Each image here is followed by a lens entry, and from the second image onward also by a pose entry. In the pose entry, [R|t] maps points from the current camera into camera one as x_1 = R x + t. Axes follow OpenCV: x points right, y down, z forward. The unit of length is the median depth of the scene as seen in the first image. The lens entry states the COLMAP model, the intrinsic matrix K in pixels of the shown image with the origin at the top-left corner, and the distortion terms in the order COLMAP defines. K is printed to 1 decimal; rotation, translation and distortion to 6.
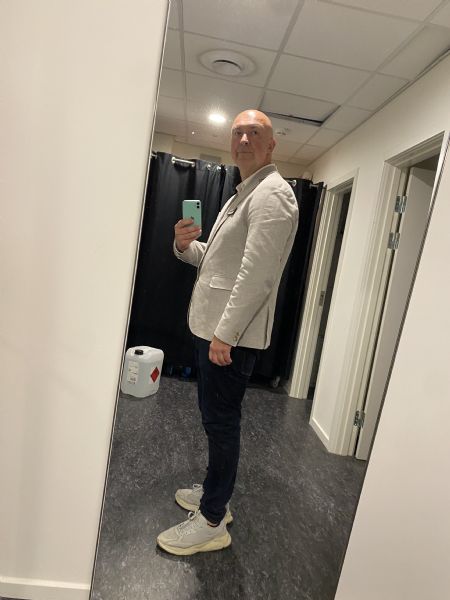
lens RADIAL K [[454.6, 0, 227.6], [0, 454.6, 305.7], [0, 0, 1]] dist [0.000768, 0.007182]
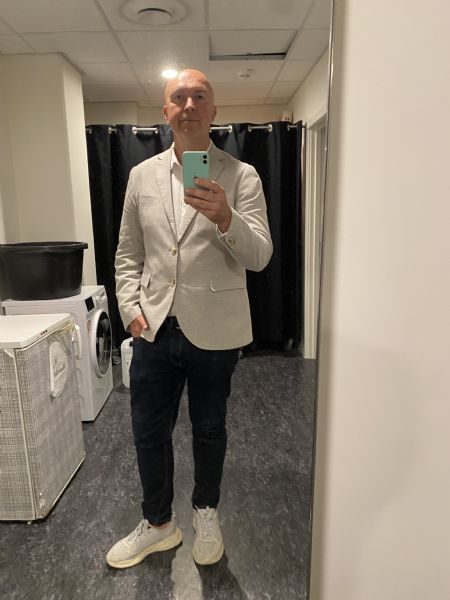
lens RADIAL K [[454.6, 0, 221.9], [0, 454.6, 295.5], [0, 0, 1]] dist [0.000768, 0.007182]
pose [[0.981000, -0.173410, -0.086999, 0.099747], [0.180121, 0.980679, 0.076321, -0.041103], [0.072084, -0.090541, 0.993281, 0.091013]]
